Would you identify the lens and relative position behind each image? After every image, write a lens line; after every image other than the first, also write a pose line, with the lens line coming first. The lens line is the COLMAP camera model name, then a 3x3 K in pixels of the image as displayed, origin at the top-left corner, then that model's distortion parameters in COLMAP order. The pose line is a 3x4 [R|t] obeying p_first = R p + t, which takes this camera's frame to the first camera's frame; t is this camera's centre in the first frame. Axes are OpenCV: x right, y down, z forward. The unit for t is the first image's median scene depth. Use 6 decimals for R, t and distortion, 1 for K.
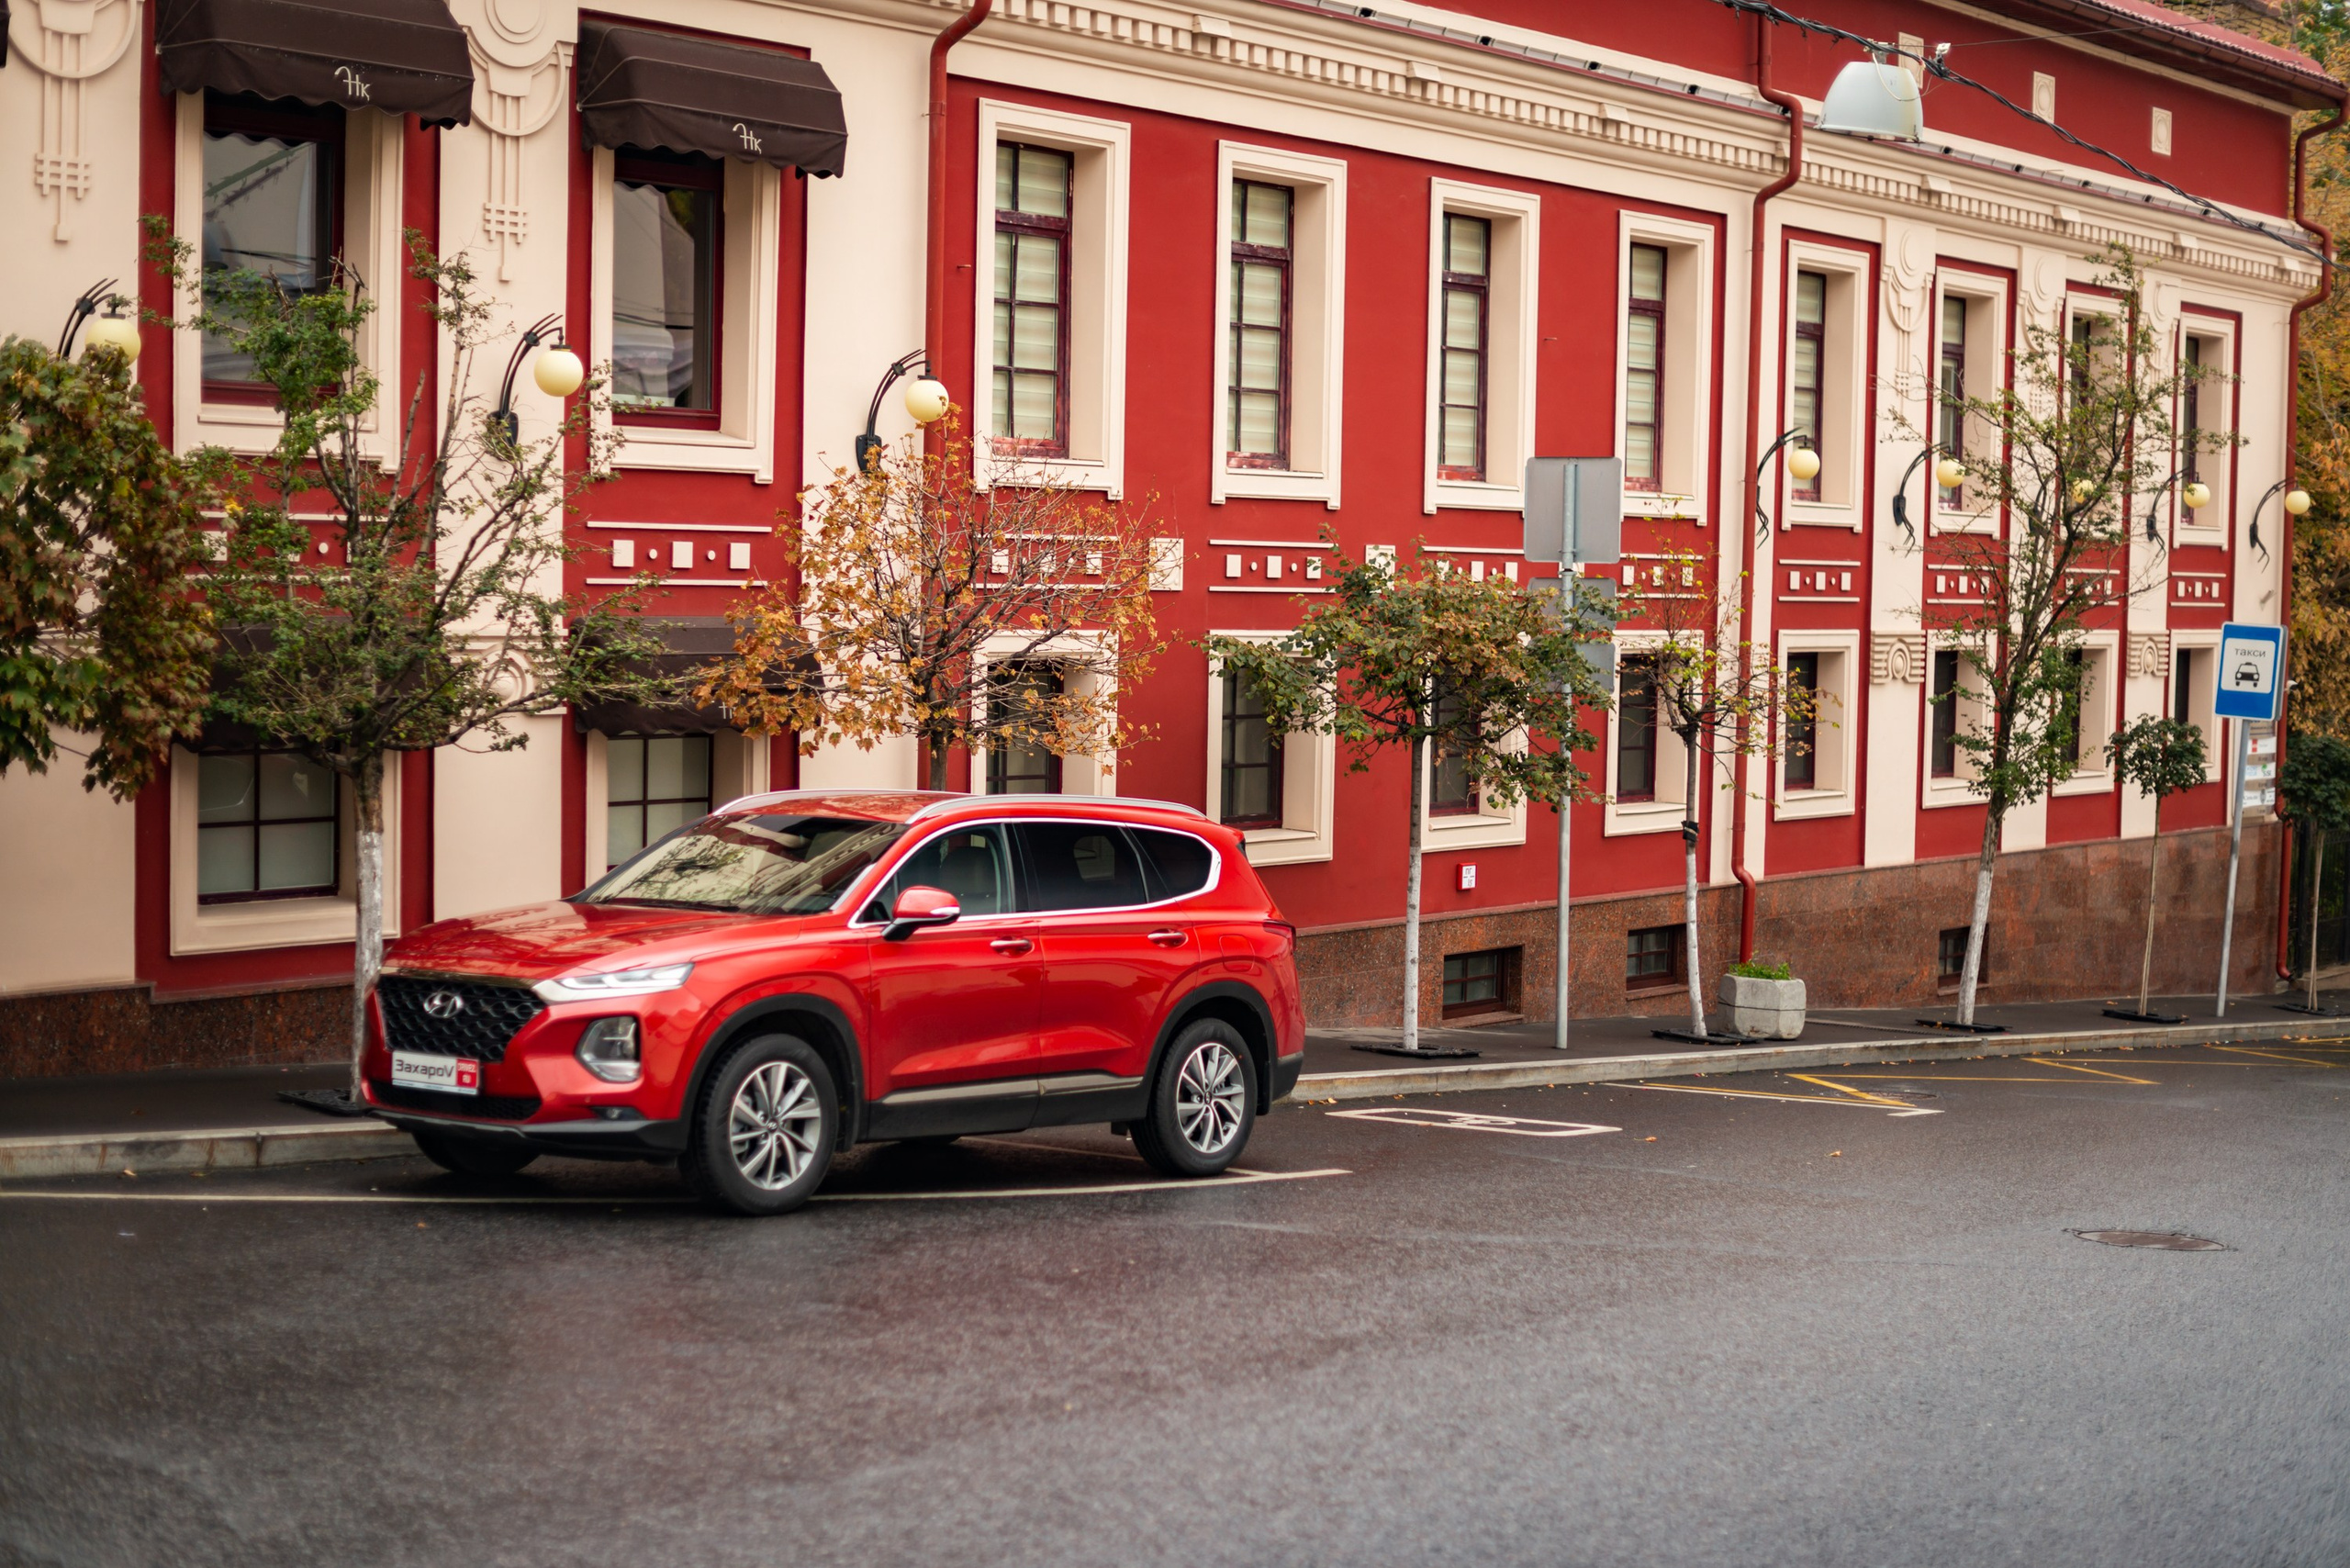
lens RADIAL K [[3489.9, 0, 1175.0], [0, 3489.9, 784.0], [0, 0, 1]] dist [-0.179196, 0.115284]
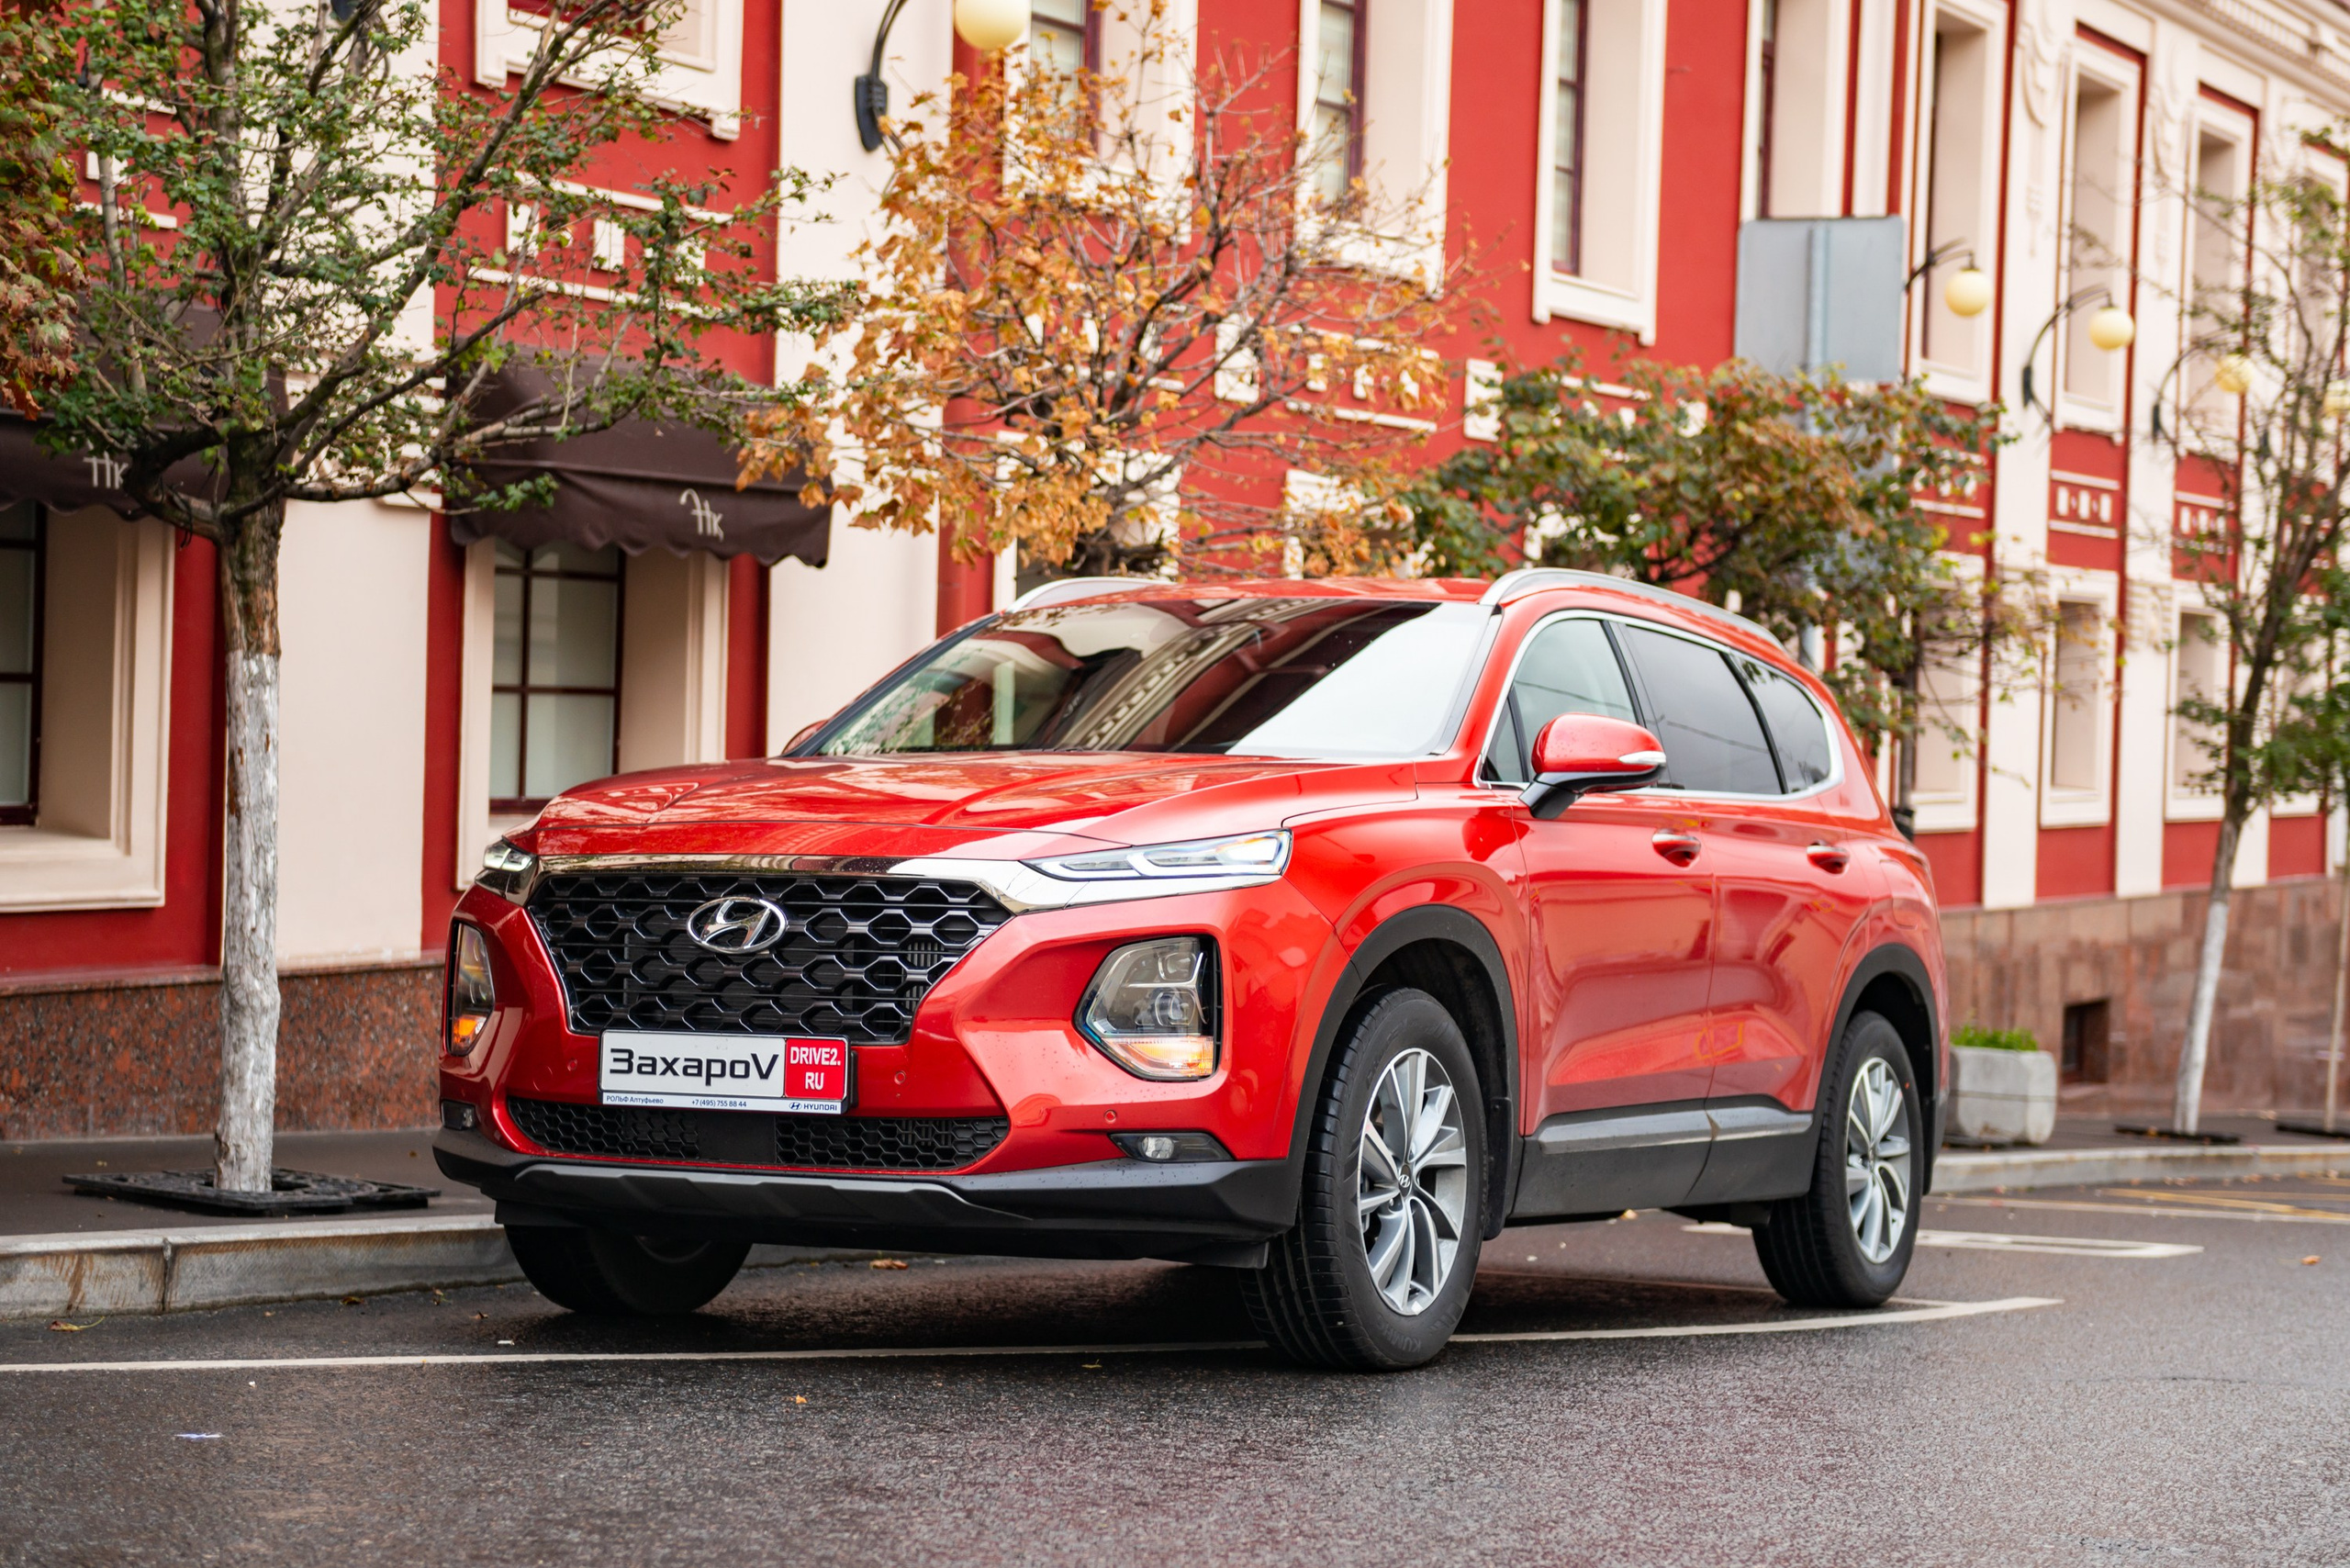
lens RADIAL K [[4321.6, 0, 1175.0], [0, 4321.6, 784.0], [0, 0, 1]] dist [0.161029, -0.028686]
pose [[0.981623, 0.006711, 0.190710, -0.212810], [-0.000051, 0.999391, -0.034904, 0.052432], [-0.190828, 0.034253, 0.981026, 0.339154]]
